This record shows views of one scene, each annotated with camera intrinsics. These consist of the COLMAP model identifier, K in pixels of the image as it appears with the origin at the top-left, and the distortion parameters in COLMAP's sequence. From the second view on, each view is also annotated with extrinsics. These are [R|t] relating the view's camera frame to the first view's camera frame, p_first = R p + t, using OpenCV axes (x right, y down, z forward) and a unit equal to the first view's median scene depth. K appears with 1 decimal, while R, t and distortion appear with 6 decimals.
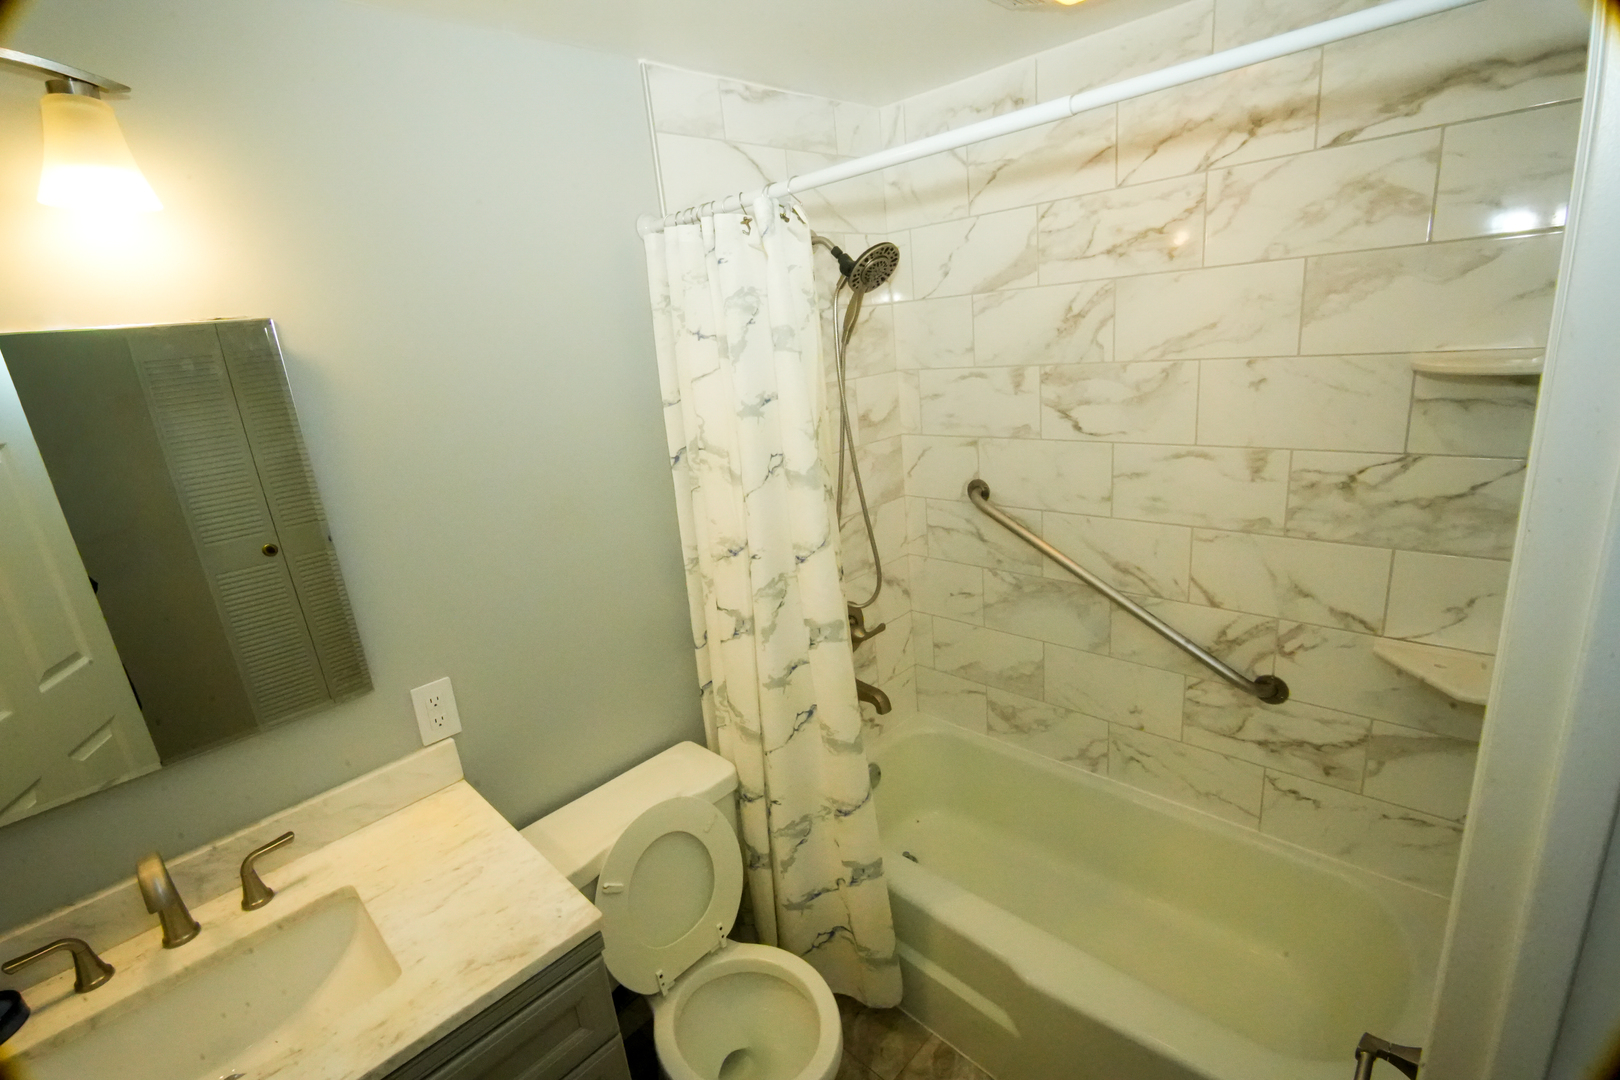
lens RADIAL K [[737.4, 0, 806.3], [0, 737.4, 546.5], [0, 0, 1]] dist [-0.026222, 0.005275]
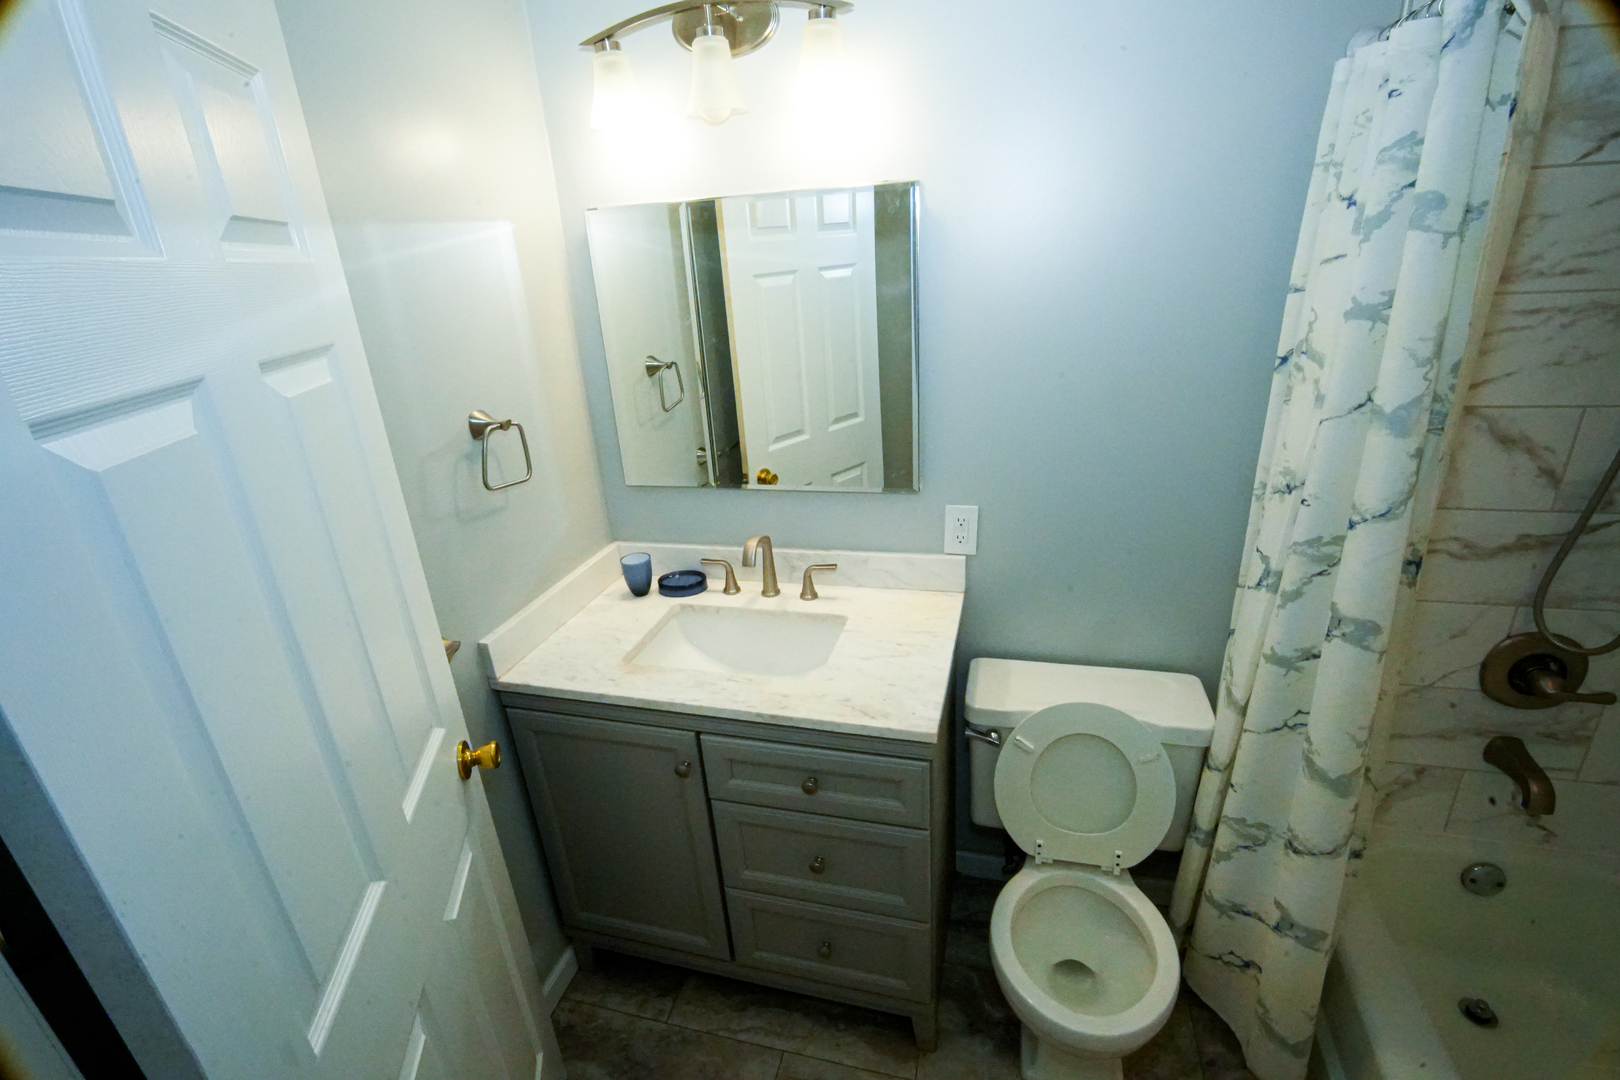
lens RADIAL K [[737.4, 0, 806.3], [0, 737.4, 546.5], [0, 0, 1]] dist [-0.026222, 0.005275]
pose [[0.480517, 0.387842, -0.786564, 0.298399], [-0.232558, 0.921137, 0.312127, -0.060164], [0.845589, 0.032939, 0.532817, 0.135726]]
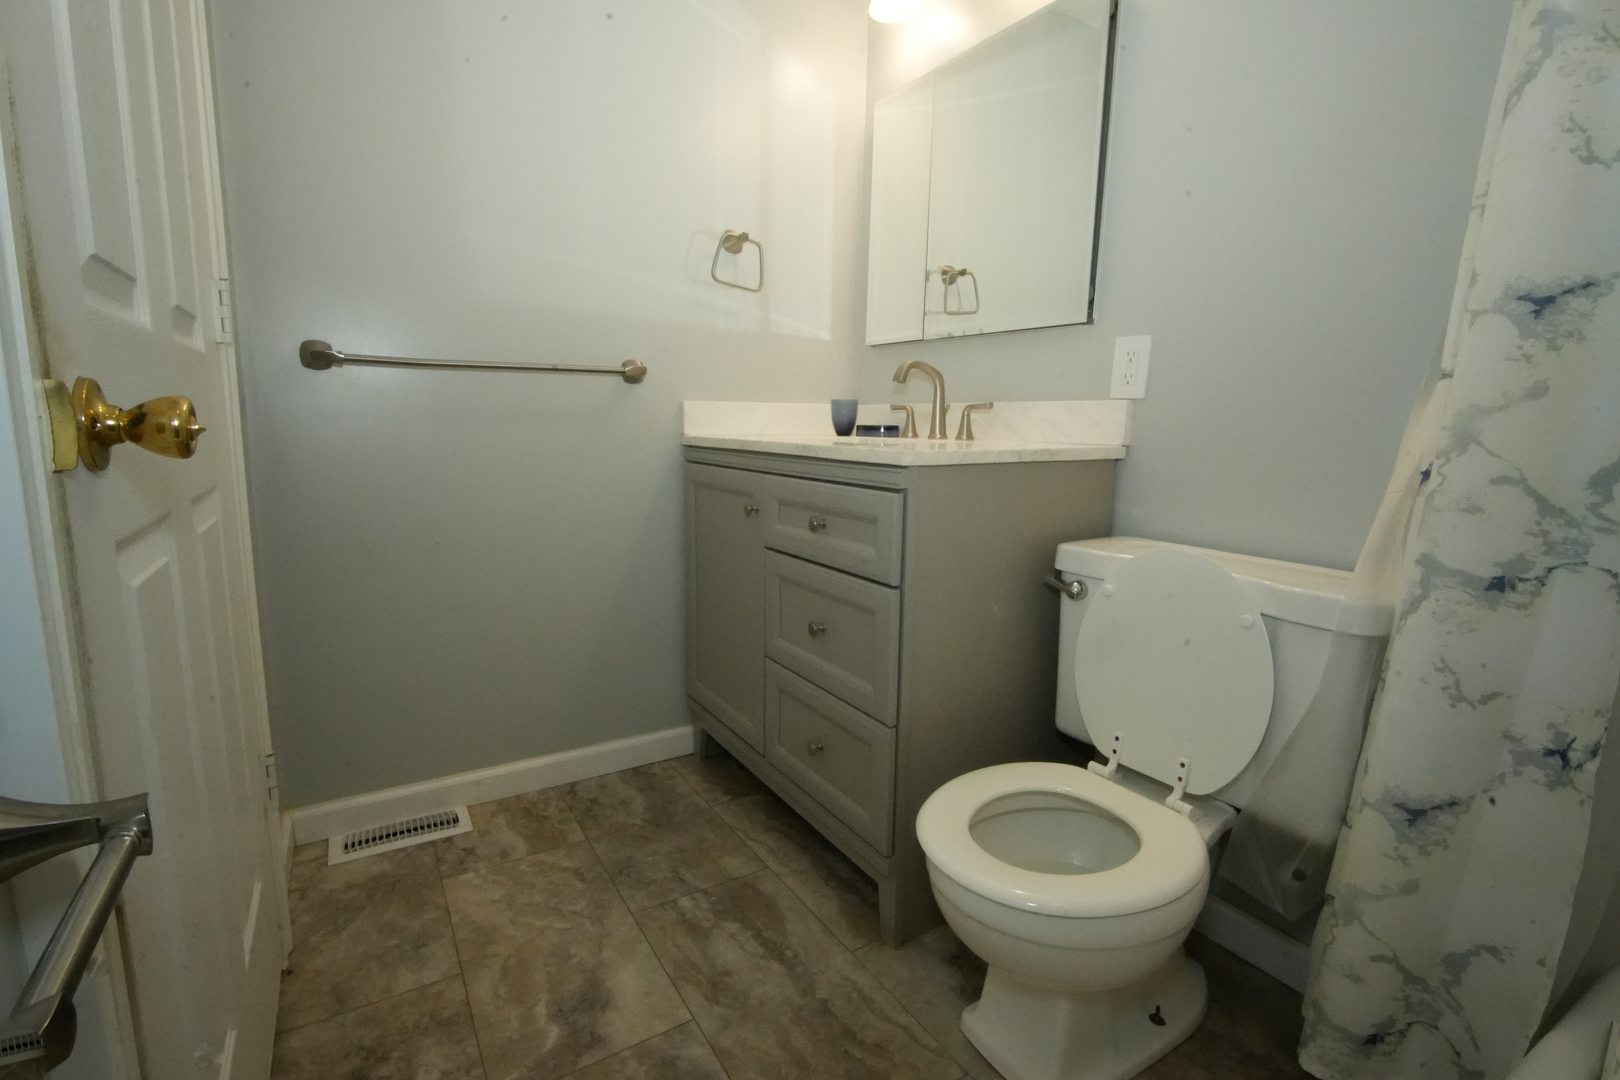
lens RADIAL K [[737.4, 0, 806.3], [0, 737.4, 546.5], [0, 0, 1]] dist [-0.026222, 0.005275]
pose [[-0.242242, 0.250075, -0.937433, 0.543518], [-0.271757, 0.910046, 0.312993, 0.231598], [0.931379, 0.330574, -0.152492, 0.749258]]
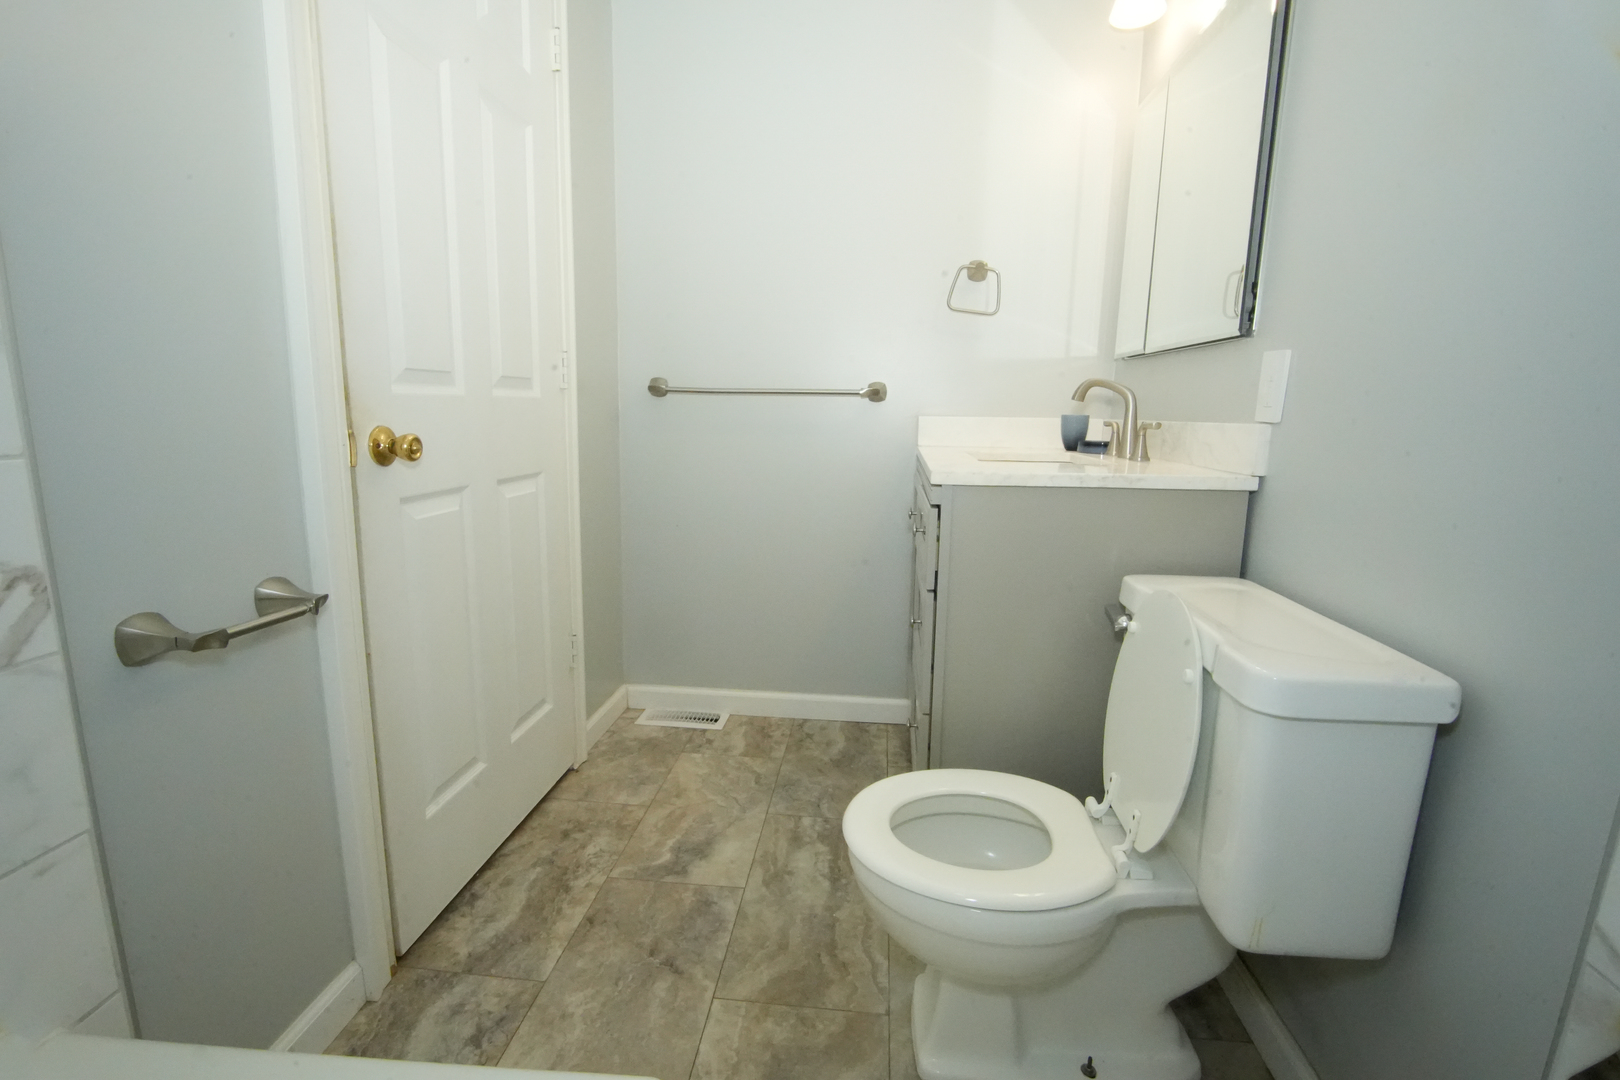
lens RADIAL K [[737.4, 0, 806.3], [0, 737.4, 546.5], [0, 0, 1]] dist [-0.026222, 0.005275]
pose [[-0.784162, 0.192276, -0.590016, 0.427517], [-0.123876, 0.883149, 0.452441, 0.062661], [0.608066, 0.427876, -0.668714, 1.207005]]
